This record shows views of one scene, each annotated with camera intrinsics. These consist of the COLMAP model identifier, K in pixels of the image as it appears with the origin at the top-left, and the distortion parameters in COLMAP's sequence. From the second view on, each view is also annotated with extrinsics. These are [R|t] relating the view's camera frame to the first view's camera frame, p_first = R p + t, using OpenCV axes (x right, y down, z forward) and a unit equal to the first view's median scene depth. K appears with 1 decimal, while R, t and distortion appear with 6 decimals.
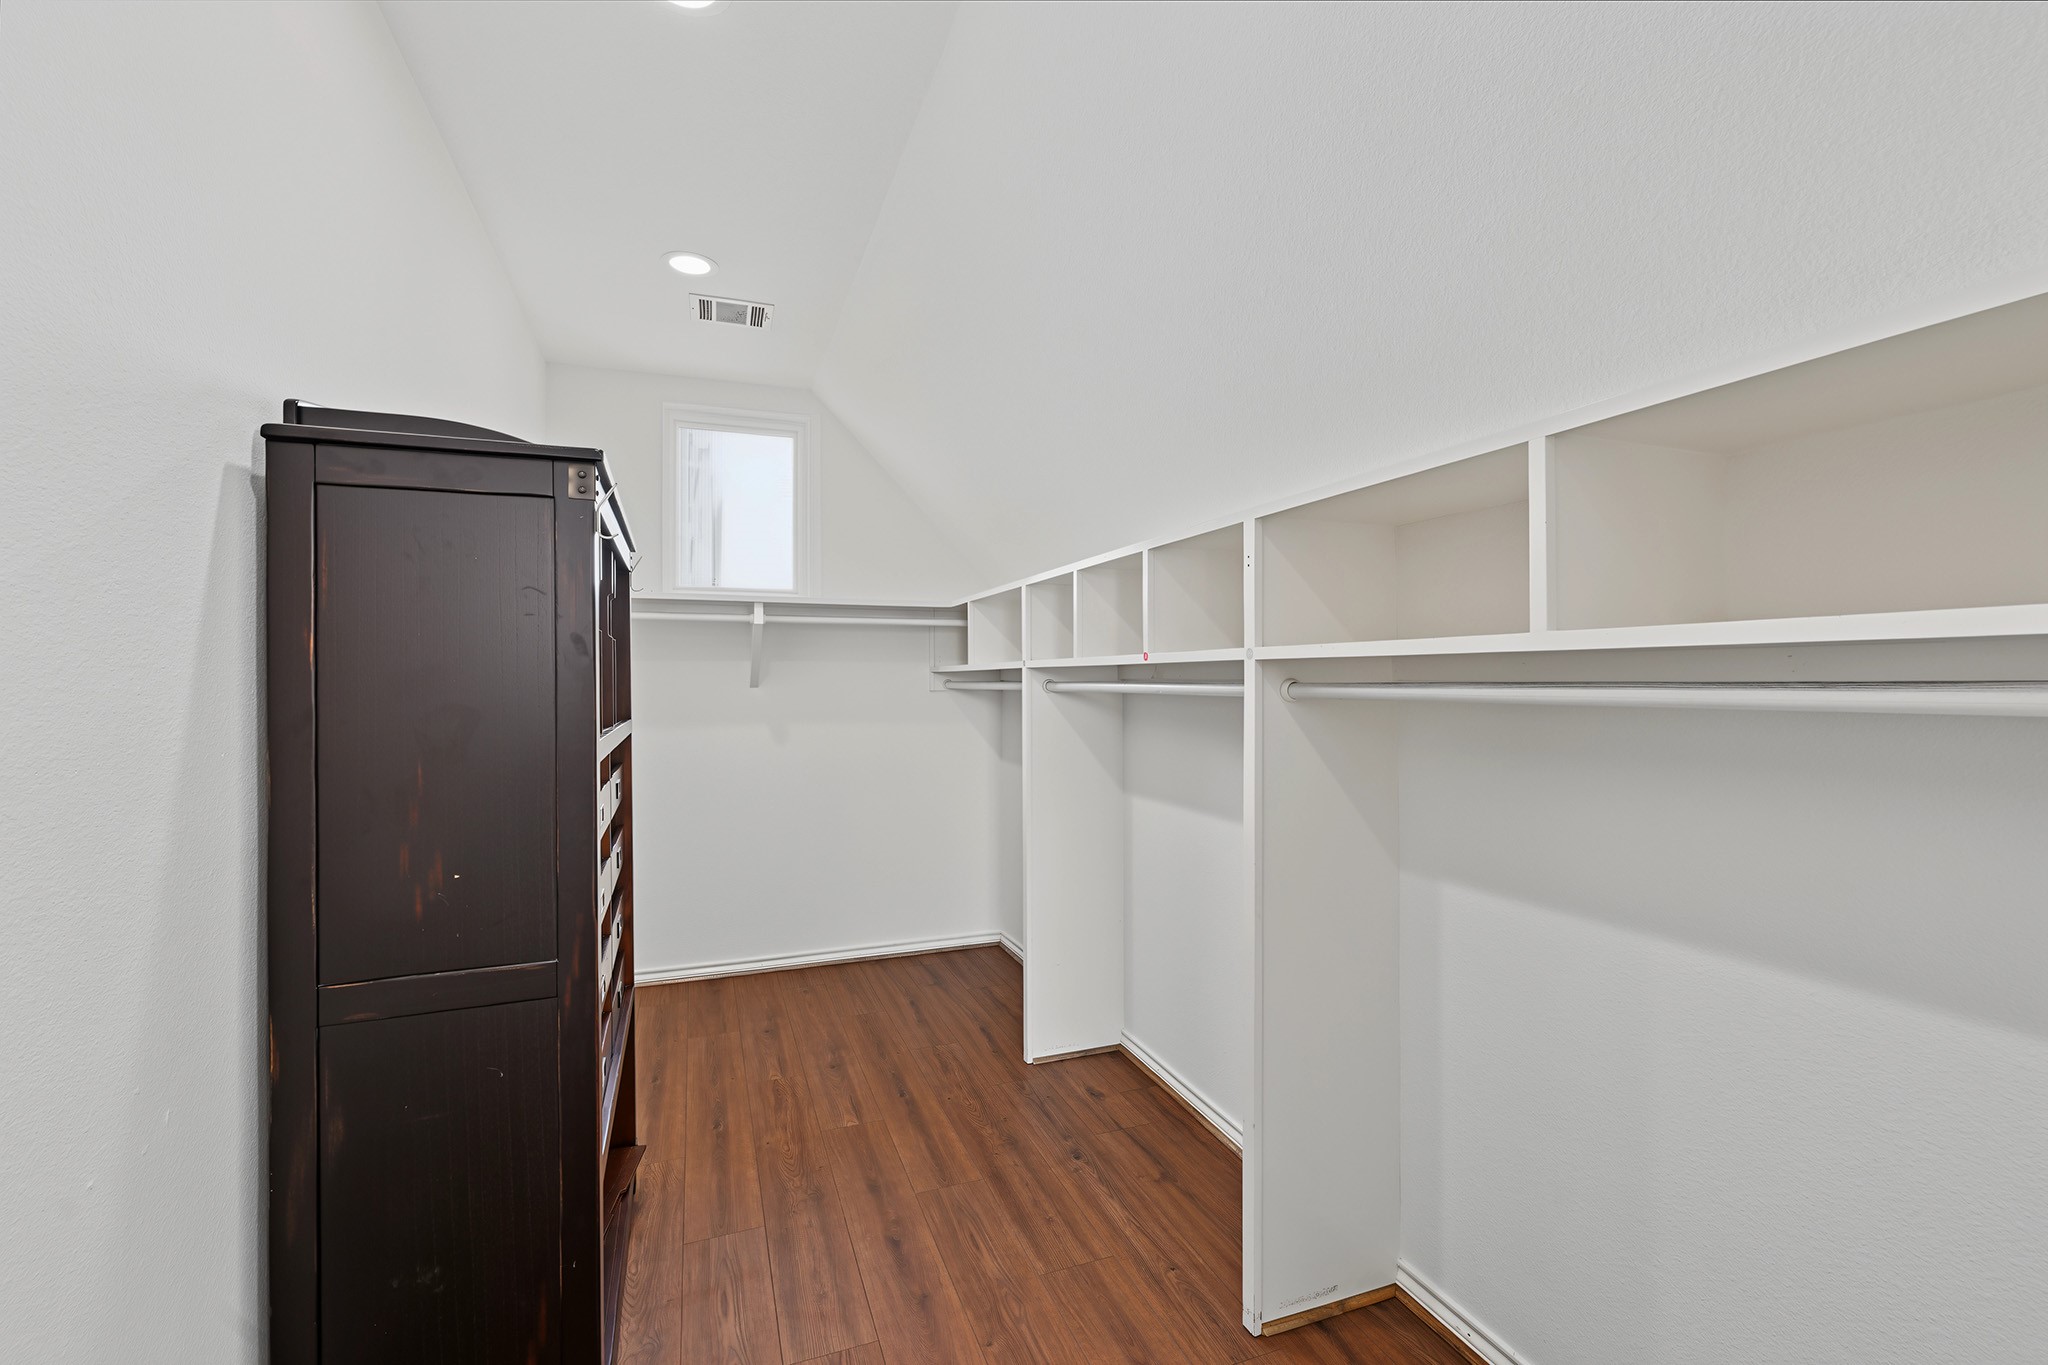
lens RADIAL K [[853.7, 0, 1015.4], [0, 853.7, 675.9], [0, 0, 1]] dist [-0.001316, 0.001244]
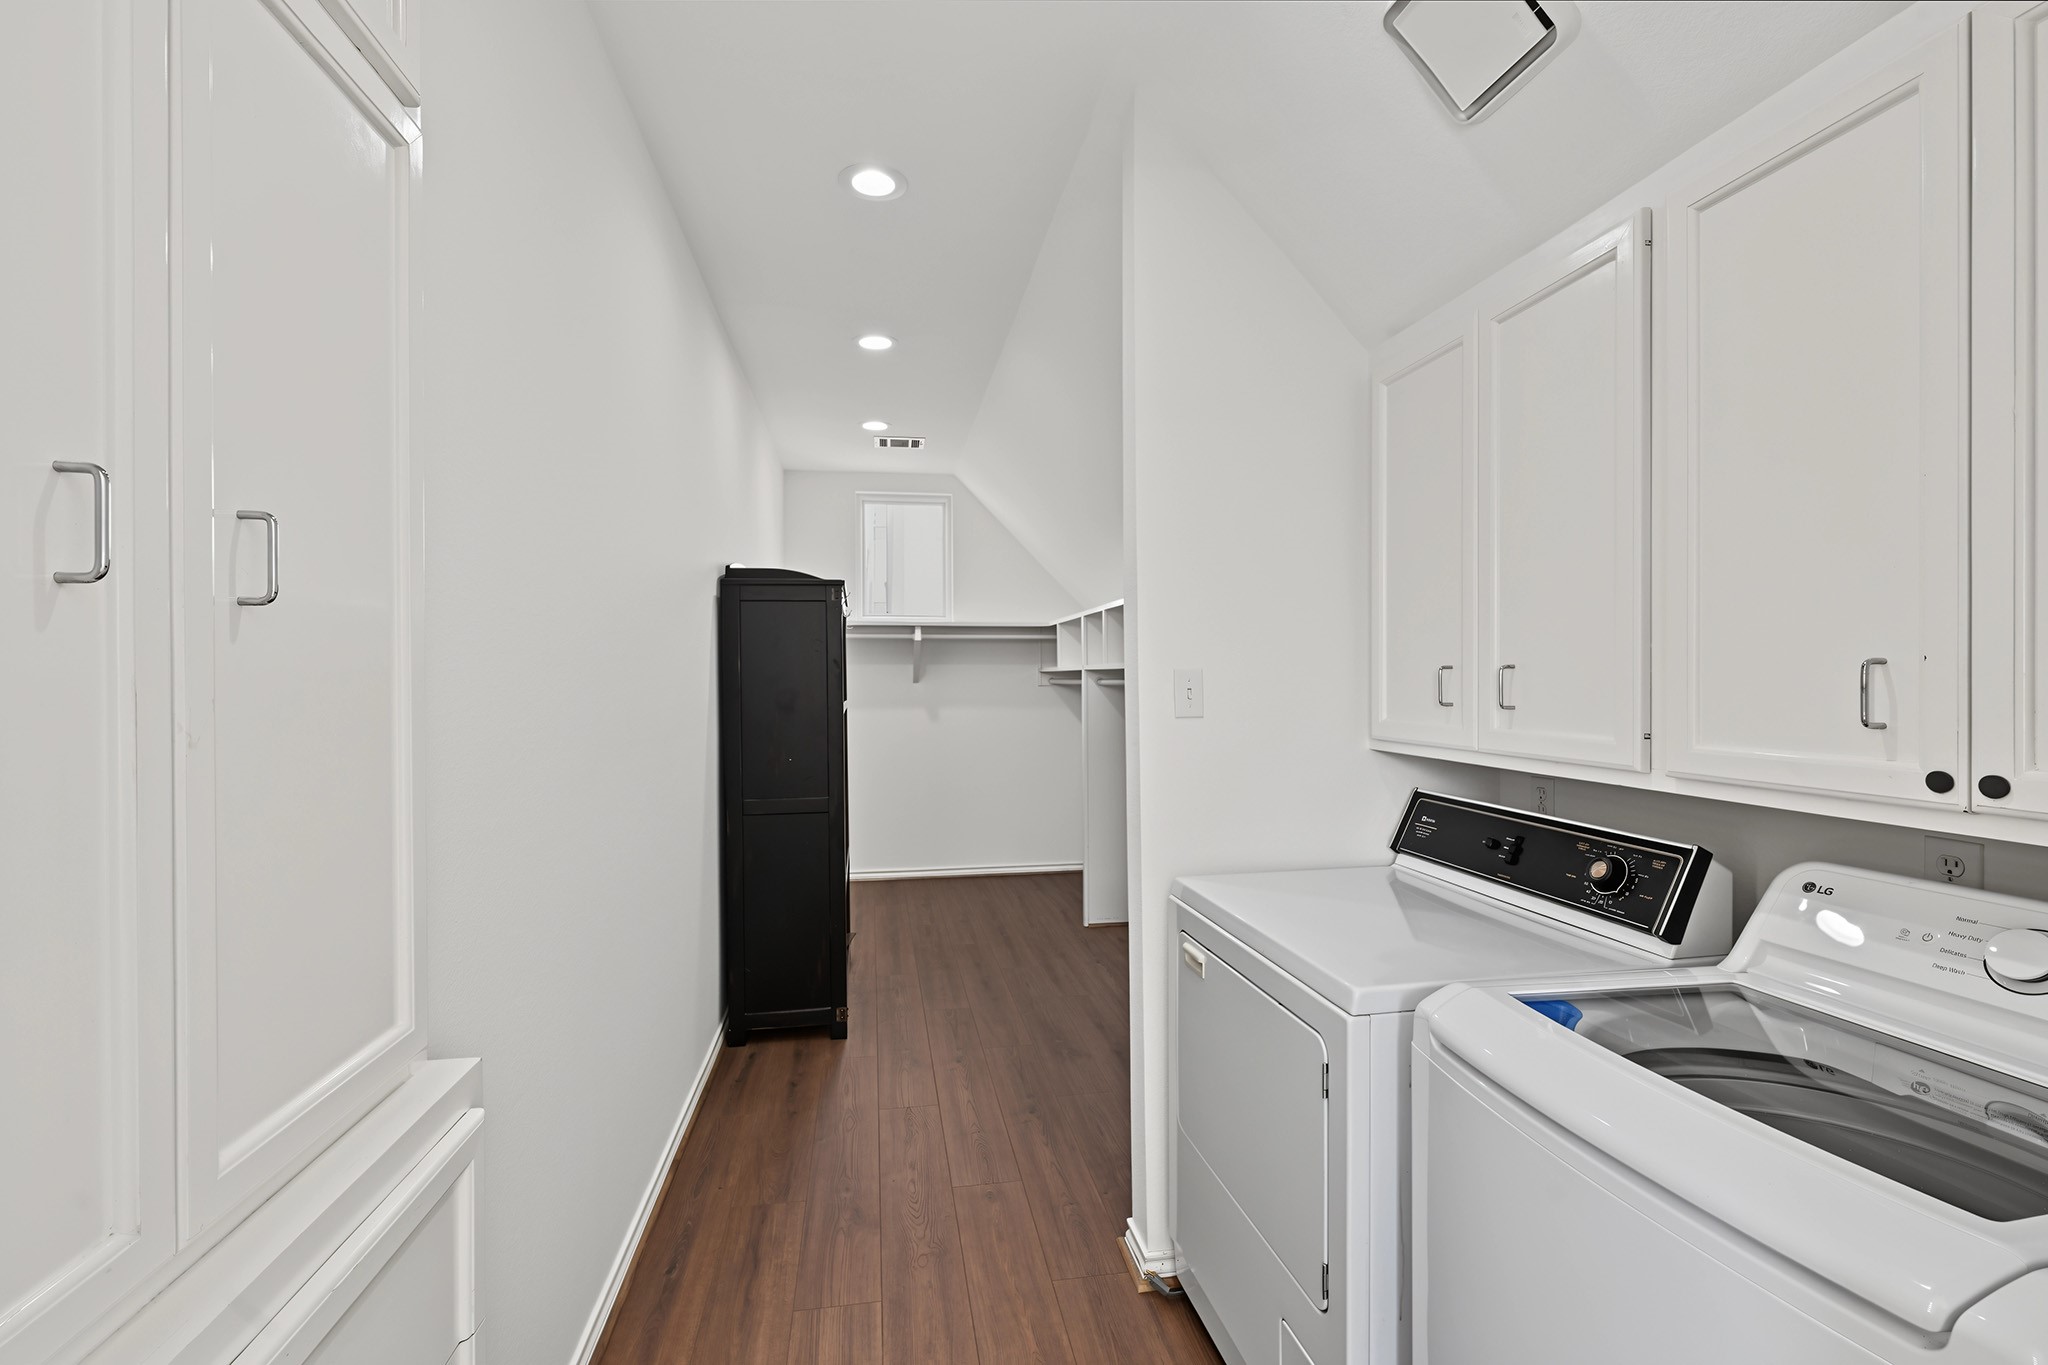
lens RADIAL K [[896.7, 0, 1015.7], [0, 896.7, 679.2], [0, 0, 1]] dist [-0.000672, 0.000035]
pose [[0.980519, -0.002424, -0.196408, 0.203240], [0.003835, 0.999969, 0.006806, -0.003536], [0.196386, -0.007427, 0.980499, -0.587256]]
